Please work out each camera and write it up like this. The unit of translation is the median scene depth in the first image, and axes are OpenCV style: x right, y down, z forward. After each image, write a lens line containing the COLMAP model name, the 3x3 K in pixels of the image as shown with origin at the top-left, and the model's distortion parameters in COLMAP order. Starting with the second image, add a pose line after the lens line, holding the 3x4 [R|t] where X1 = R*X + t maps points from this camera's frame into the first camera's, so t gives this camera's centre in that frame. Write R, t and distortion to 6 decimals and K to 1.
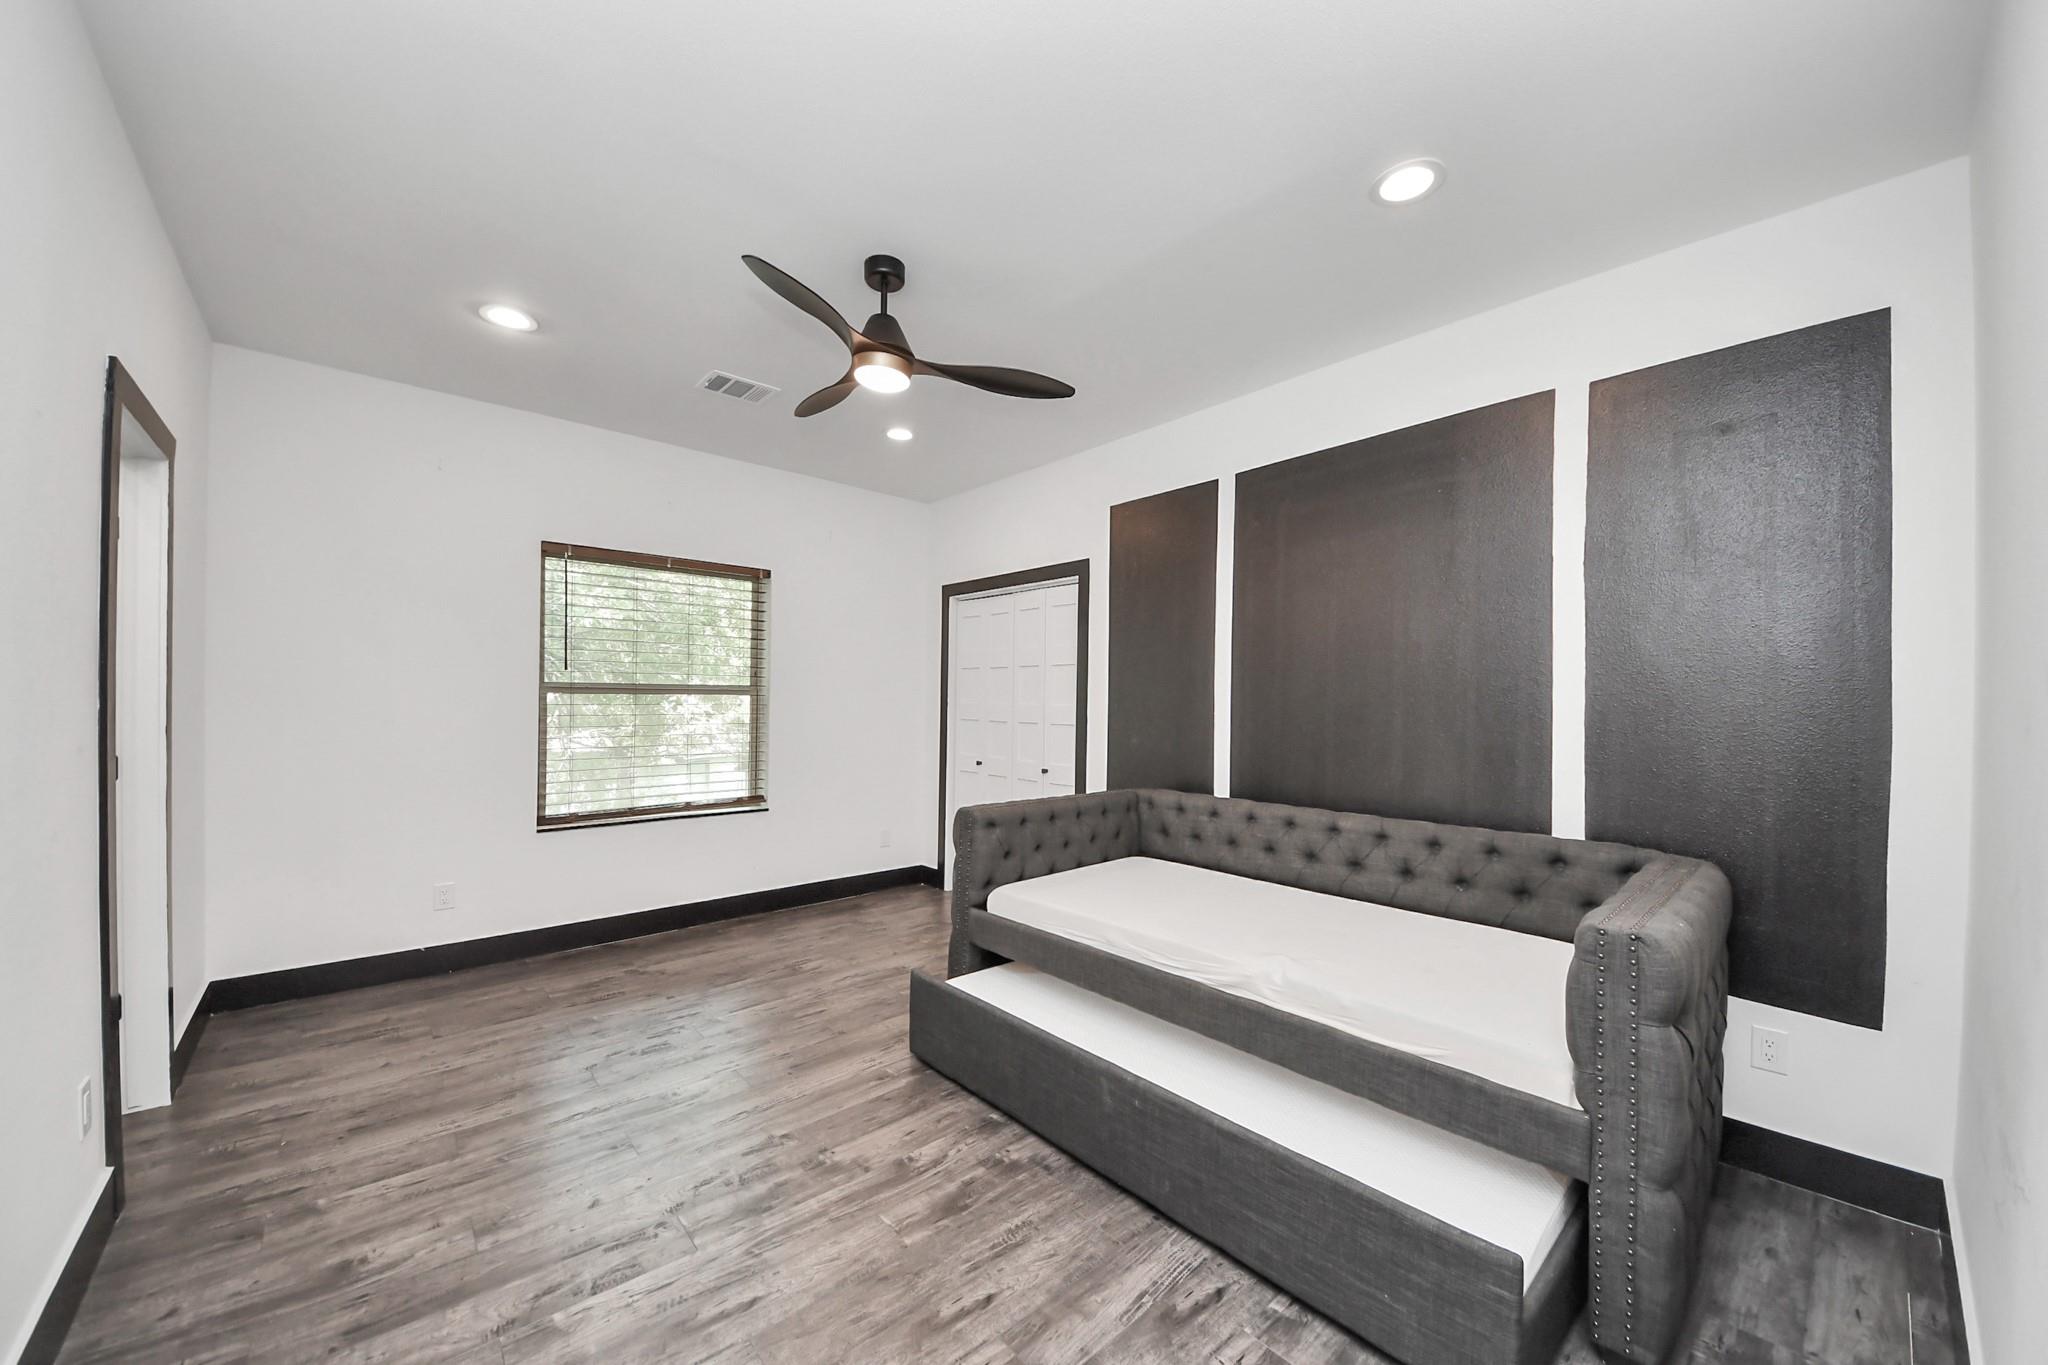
lens RADIAL K [[753.7, 0, 1006.7], [0, 753.7, 697.5], [0, 0, 1]] dist [0.016283, -0.009089]
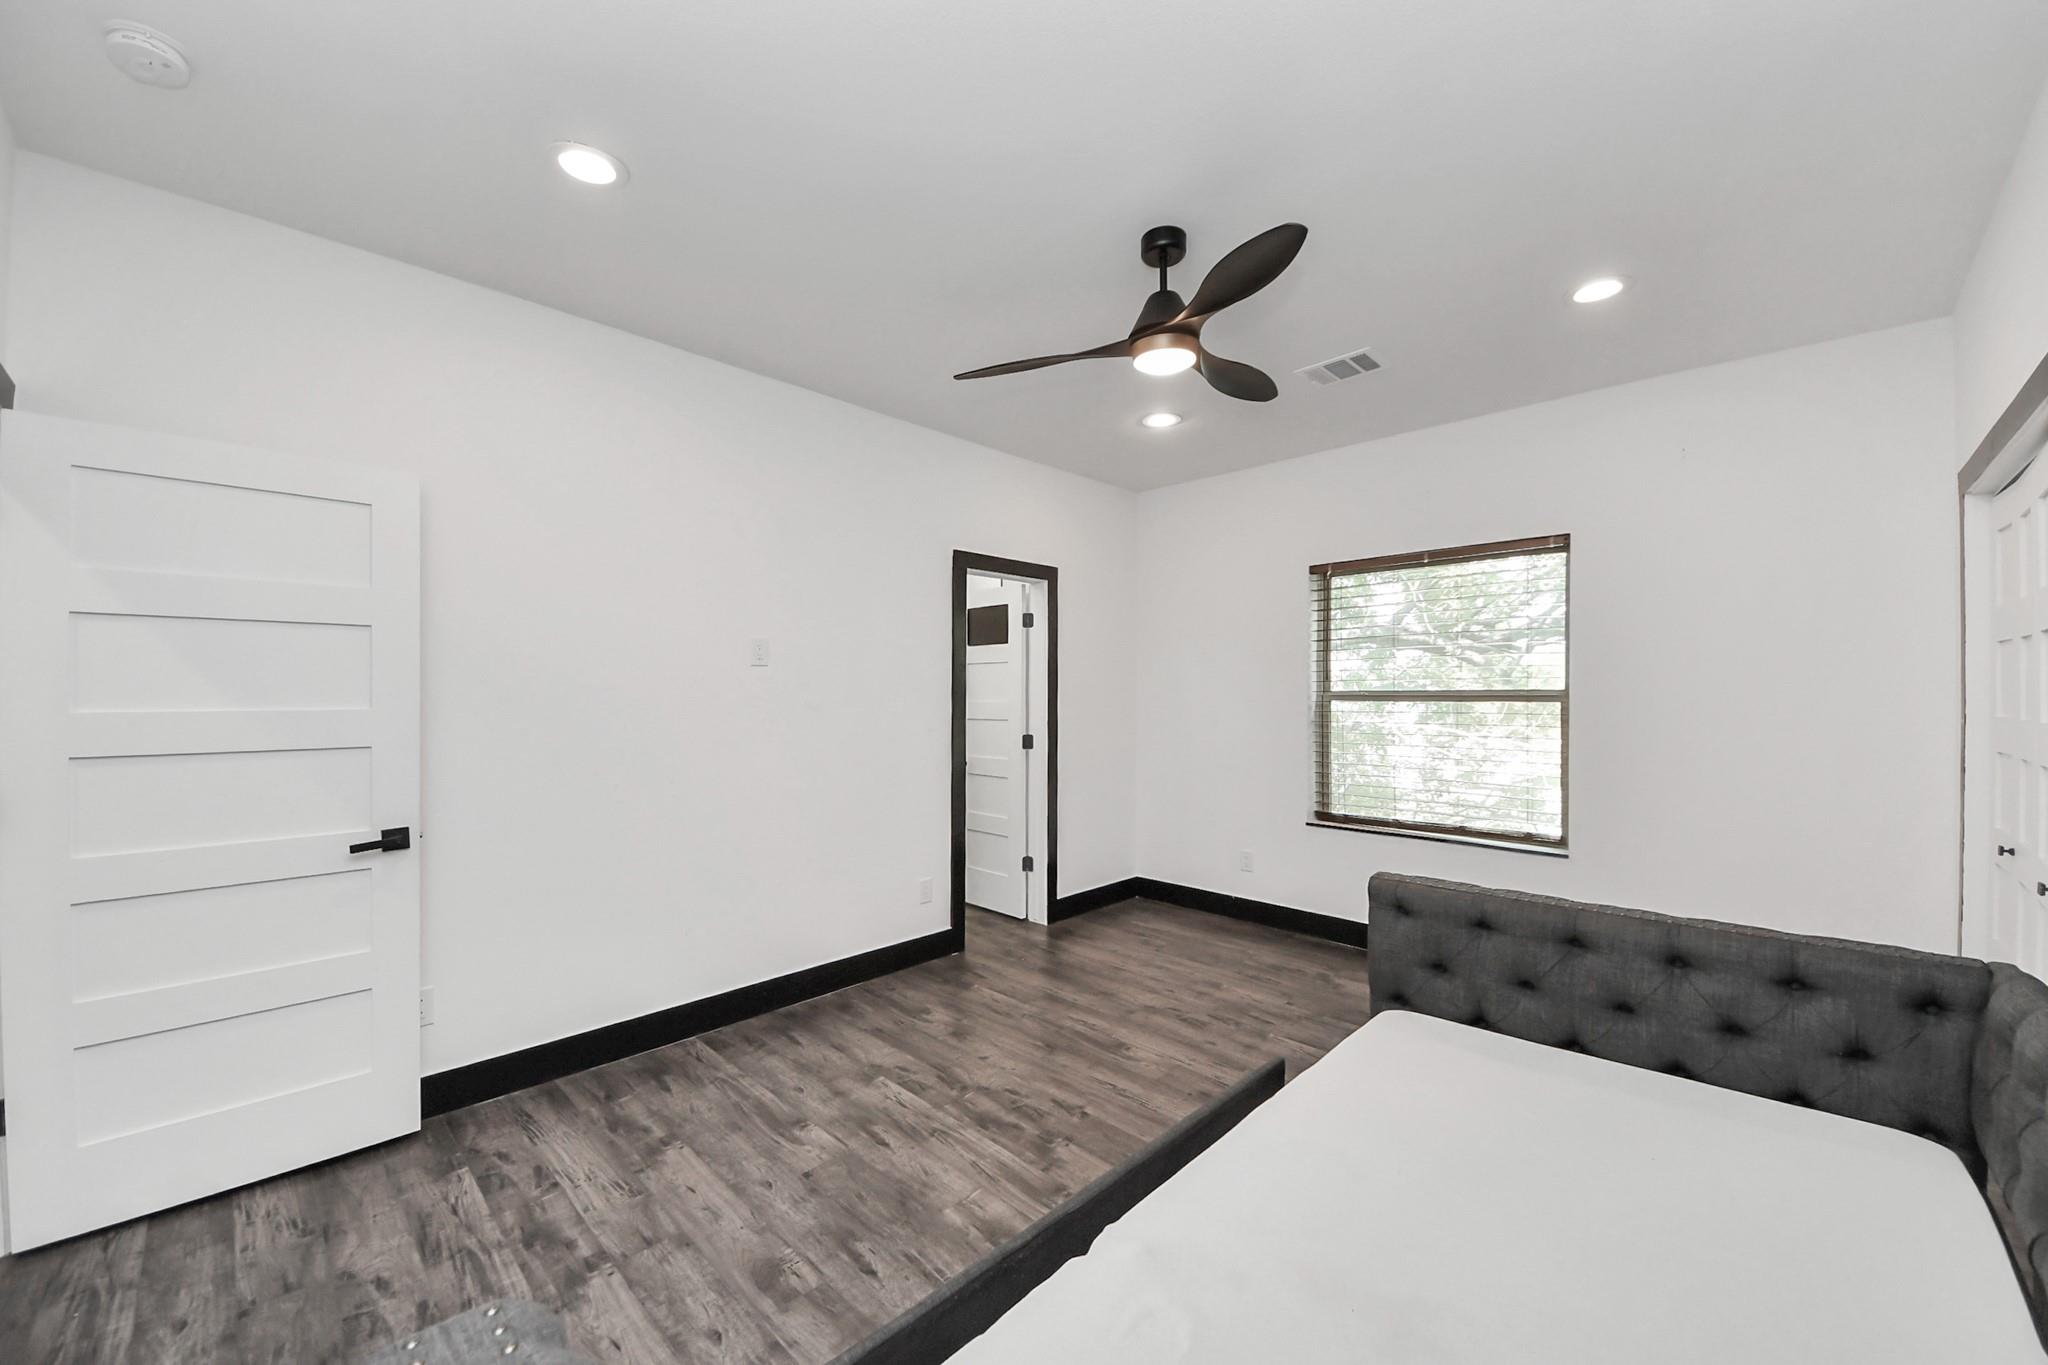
lens RADIAL K [[790.6, 0, 1054.1], [0, 790.6, 679.5], [0, 0, 1]] dist [0.002901, -0.000045]
pose [[0.116398, -0.016134, -0.993072, 0.836499], [-0.011549, 0.999778, -0.017596, -0.016757], [0.993135, 0.013518, 0.116186, 0.829799]]
